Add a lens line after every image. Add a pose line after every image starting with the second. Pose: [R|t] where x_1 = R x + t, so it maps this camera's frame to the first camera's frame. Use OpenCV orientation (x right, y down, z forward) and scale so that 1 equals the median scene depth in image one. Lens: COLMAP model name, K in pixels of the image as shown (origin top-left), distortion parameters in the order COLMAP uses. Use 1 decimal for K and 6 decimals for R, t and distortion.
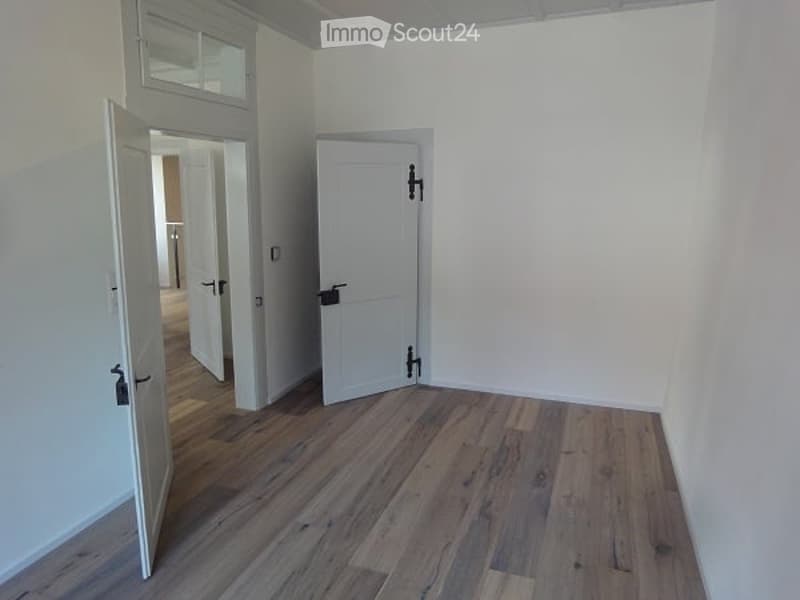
lens RADIAL K [[561.0, 0, 400.0], [0, 561.0, 300.0], [0, 0, 1]] dist [-0.070476, 0.004255]
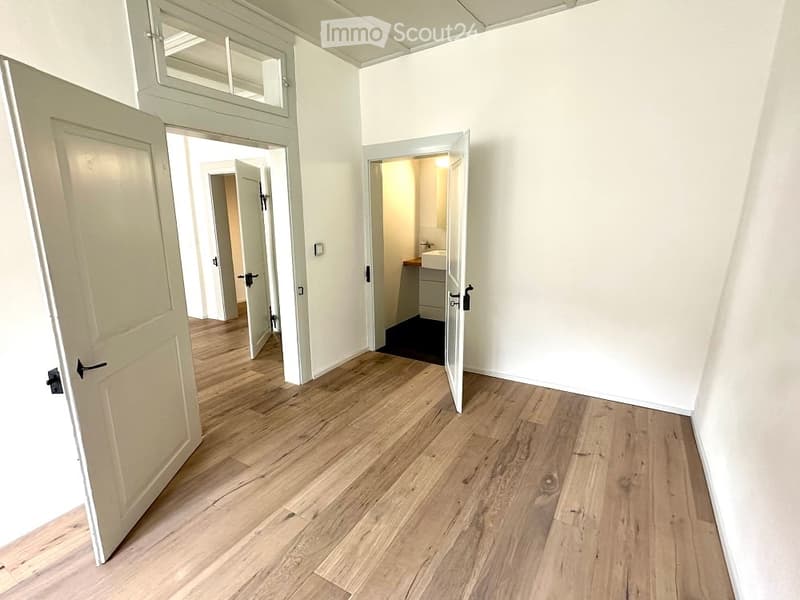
lens RADIAL K [[397.2, 0, 400.0], [0, 397.2, 300.0], [0, 0, 1]] dist [-0.012438, -0.000602]
pose [[0.981616, 0.026894, -0.188963, 0.122666], [-0.023877, 0.999549, 0.018229, 0.002537], [0.189368, -0.013382, 0.981815, 0.287833]]
